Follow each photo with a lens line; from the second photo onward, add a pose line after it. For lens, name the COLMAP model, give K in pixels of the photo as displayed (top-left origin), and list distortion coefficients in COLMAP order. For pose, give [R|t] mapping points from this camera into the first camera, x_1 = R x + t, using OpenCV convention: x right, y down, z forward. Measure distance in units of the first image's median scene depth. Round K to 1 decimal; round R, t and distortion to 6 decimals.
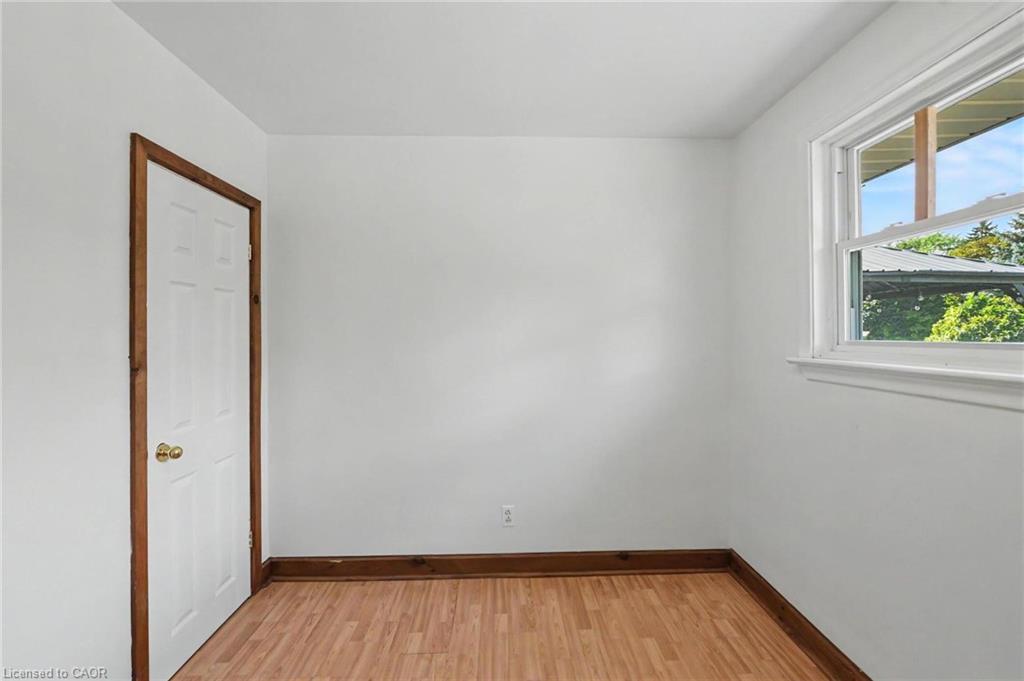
lens RADIAL K [[407.4, 0, 509.6], [0, 407.4, 337.4], [0, 0, 1]] dist [-0.004319, -0.000116]
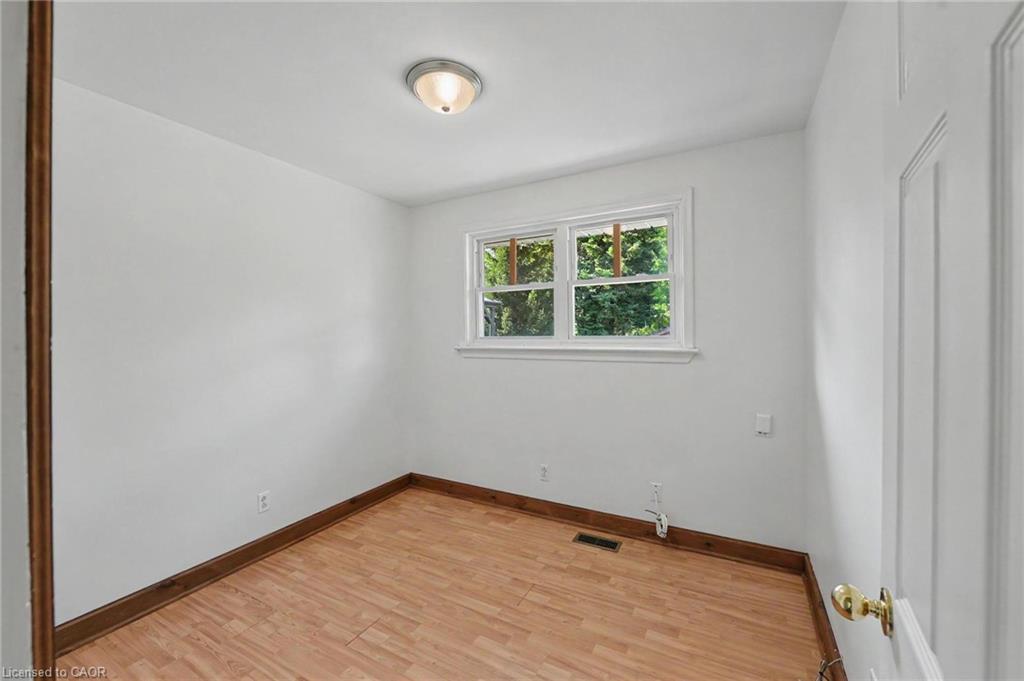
lens RADIAL K [[407.4, 0, 517.3], [0, 407.4, 336.3], [0, 0, 1]] dist [-0.004319, -0.000116]
pose [[0.496348, -0.006682, 0.868098, -0.651172], [0.005508, 0.999974, 0.004548, -0.002748], [-0.868106, 0.002524, 0.496372, -0.131882]]
